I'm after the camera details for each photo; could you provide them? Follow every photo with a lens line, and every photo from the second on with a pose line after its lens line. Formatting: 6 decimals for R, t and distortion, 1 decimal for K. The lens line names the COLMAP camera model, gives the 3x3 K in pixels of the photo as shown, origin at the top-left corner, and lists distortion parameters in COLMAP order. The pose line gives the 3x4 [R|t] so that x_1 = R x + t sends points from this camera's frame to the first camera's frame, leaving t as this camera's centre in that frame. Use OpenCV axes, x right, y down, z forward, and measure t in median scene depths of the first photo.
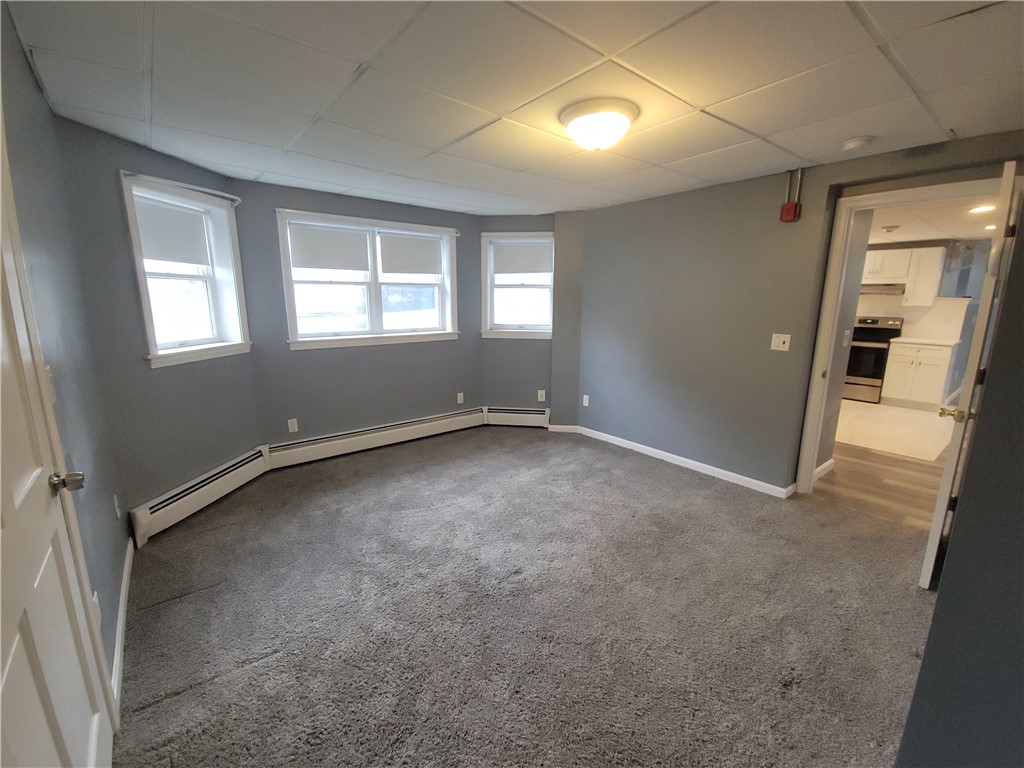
lens RADIAL K [[461.7, 0, 512.0], [0, 461.7, 384.0], [0, 0, 1]] dist [-0.000047, -0.000082]
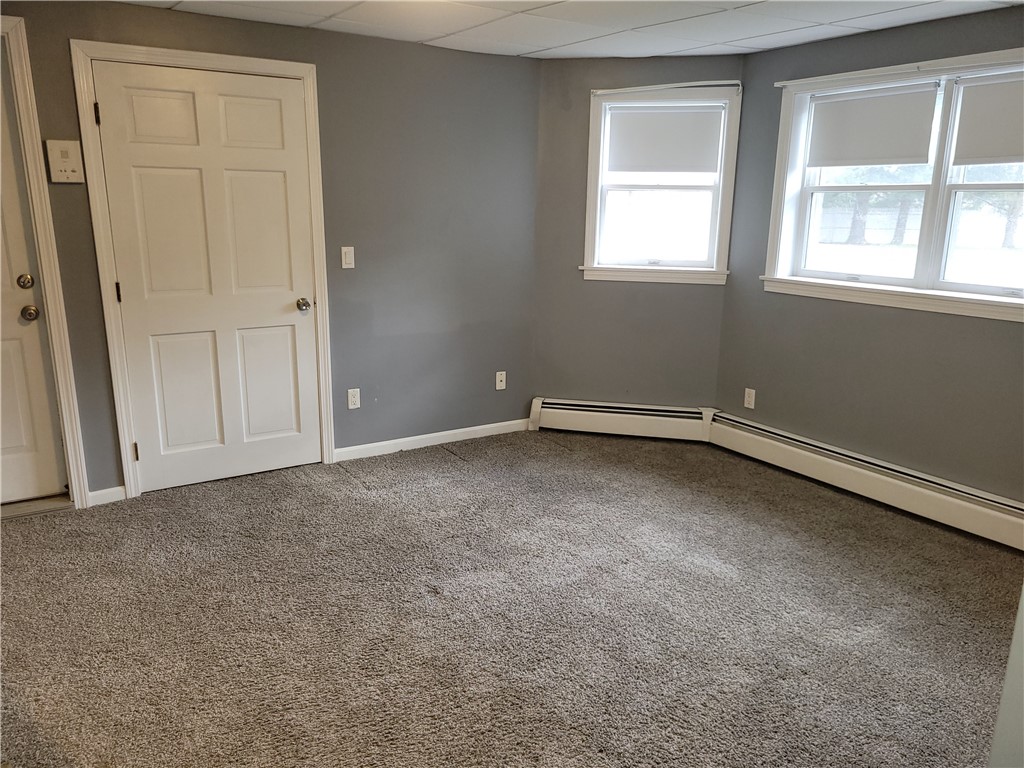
lens RADIAL K [[779.0, 0, 512.0], [0, 779.0, 384.0], [0, 0, 1]] dist [0.036337, -0.003715]
pose [[-0.121214, 0.206420, -0.970926, 0.868702], [-0.210739, 0.950489, 0.228384, -0.152557], [0.969998, 0.232295, -0.071712, 0.894249]]
